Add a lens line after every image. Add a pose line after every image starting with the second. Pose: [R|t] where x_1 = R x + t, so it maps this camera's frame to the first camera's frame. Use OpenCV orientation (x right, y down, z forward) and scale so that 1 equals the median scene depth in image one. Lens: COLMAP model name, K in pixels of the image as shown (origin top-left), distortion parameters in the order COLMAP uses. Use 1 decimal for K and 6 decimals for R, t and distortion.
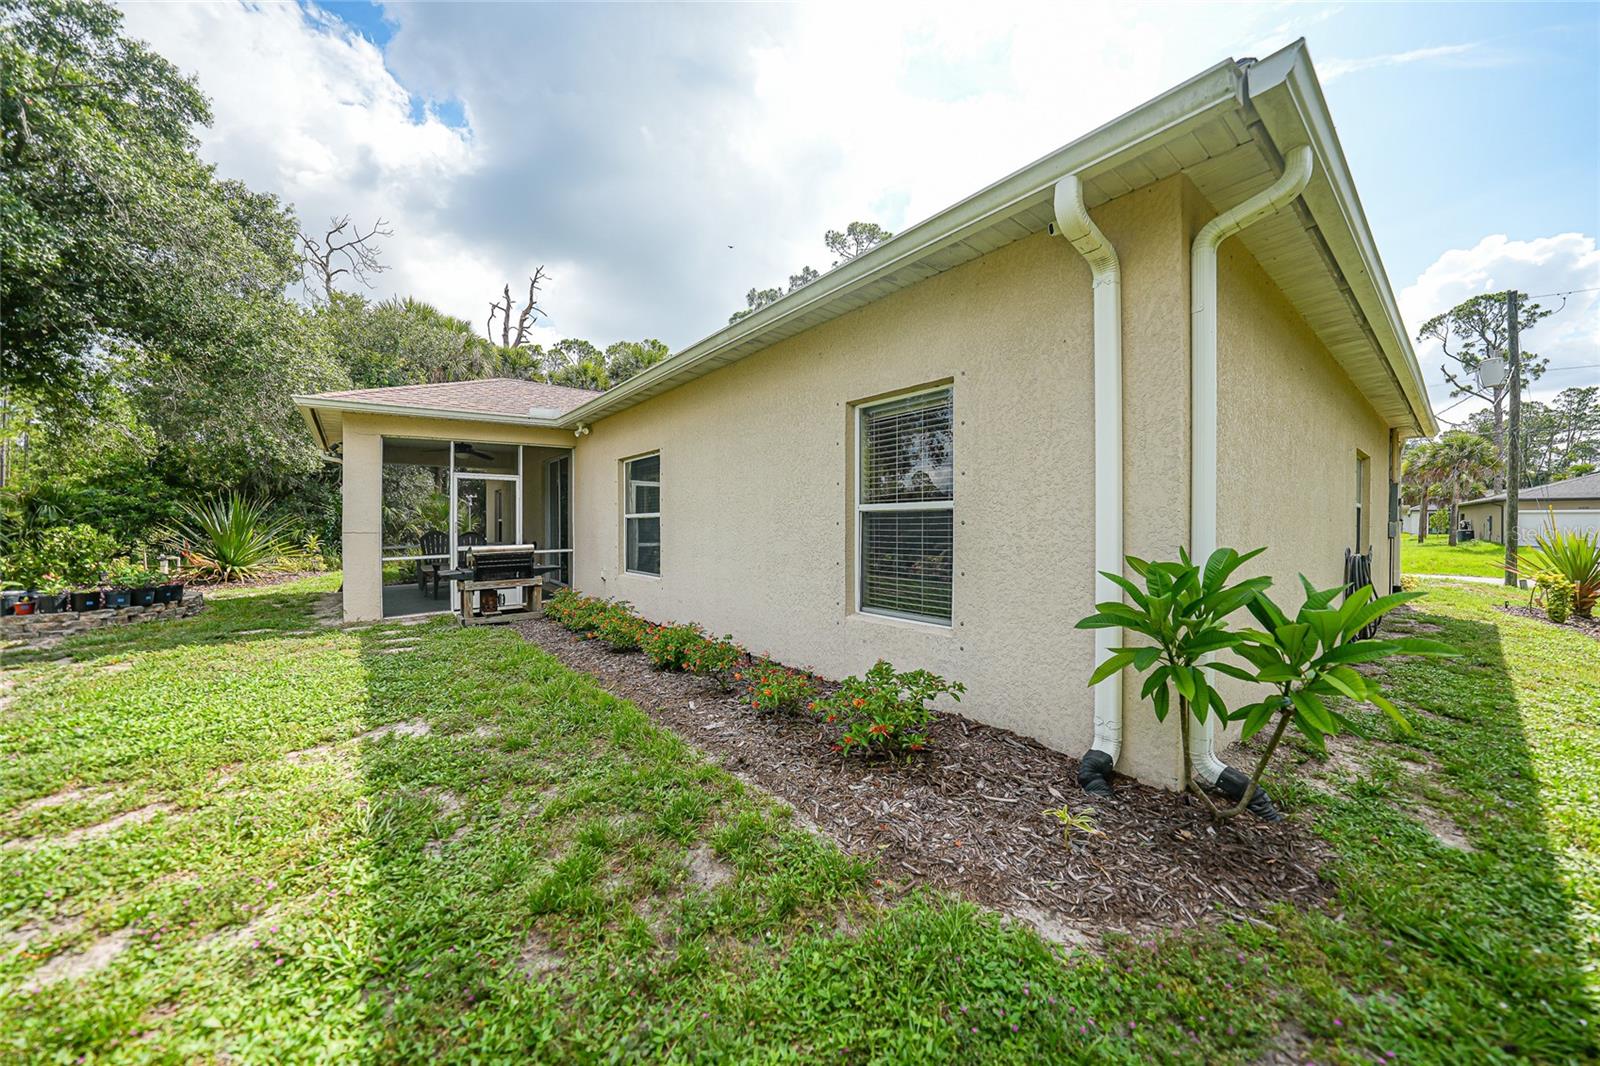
lens RADIAL K [[550.2, 0, 803.0], [0, 550.2, 529.8], [0, 0, 1]] dist [-0.028604, 0.007206]
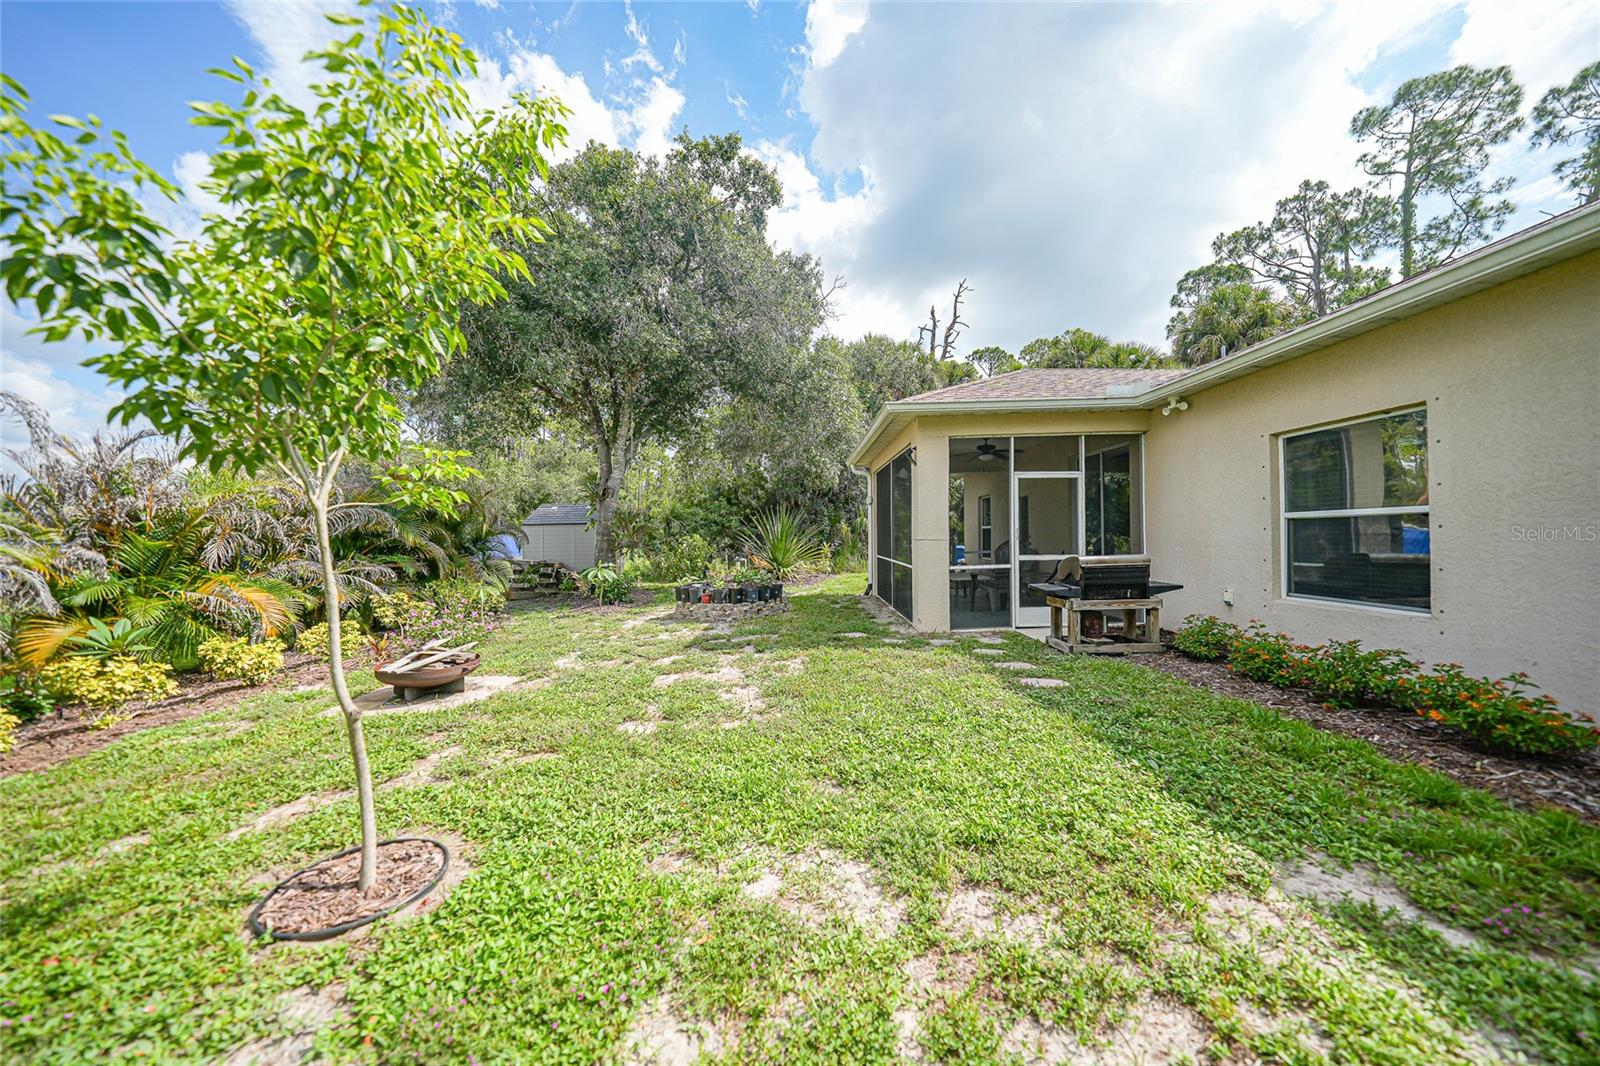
lens RADIAL K [[550.2, 0, 803.0], [0, 550.2, 529.8], [0, 0, 1]] dist [-0.028604, 0.007206]
pose [[0.777770, -0.010467, -0.628461, -0.261512], [0.000316, 0.999868, -0.016262, 0.002779], [0.628548, 0.012450, 0.777671, 0.066517]]
